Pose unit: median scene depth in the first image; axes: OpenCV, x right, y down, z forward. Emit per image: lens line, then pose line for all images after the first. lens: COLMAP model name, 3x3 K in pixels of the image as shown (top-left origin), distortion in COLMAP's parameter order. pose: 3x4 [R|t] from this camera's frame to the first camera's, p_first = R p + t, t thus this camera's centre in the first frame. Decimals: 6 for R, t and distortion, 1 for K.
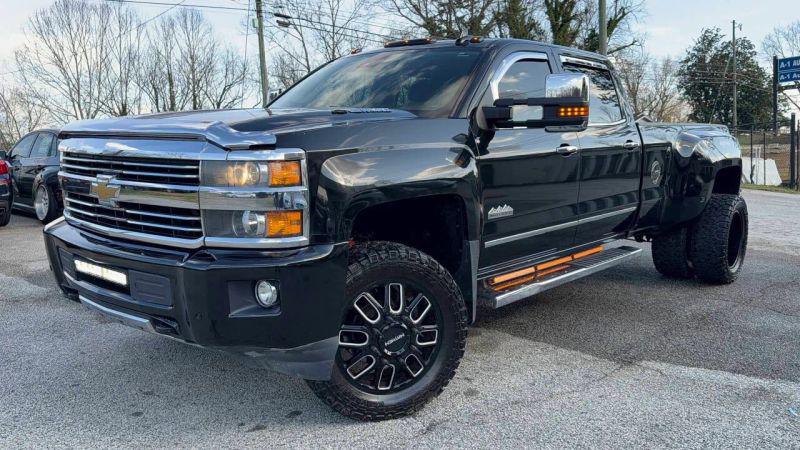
lens RADIAL K [[679.9, 0, 398.3], [0, 679.9, 202.4], [0, 0, 1]] dist [0.056188, -0.092523]
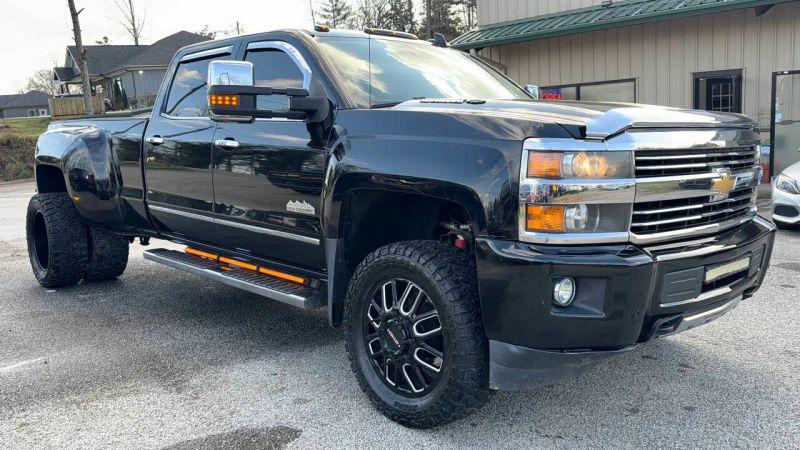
lens RADIAL K [[659.2, 0, 397.5], [0, 659.2, 230.7], [0, 0, 1]] dist [0.054834, -0.085095]
pose [[0.102208, -0.143442, 0.984367, -1.195592], [0.101825, 0.985860, 0.133087, -0.104520], [-0.989538, 0.086631, 0.115369, 1.154570]]
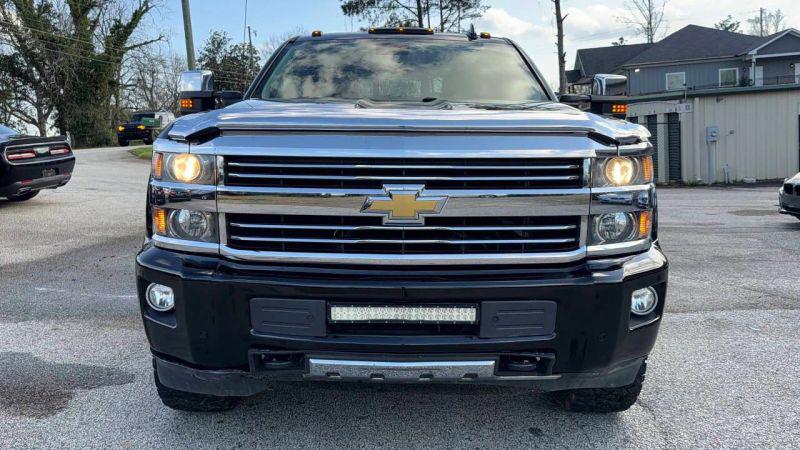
lens RADIAL K [[661.0, 0, 402.6], [0, 661.0, 225.9], [0, 0, 1]] dist [0.060115, -0.093469]
pose [[0.751544, -0.089367, 0.653602, -0.765172], [0.060540, 0.995944, 0.066564, -0.035204], [-0.656899, -0.010457, 0.753906, 0.397736]]
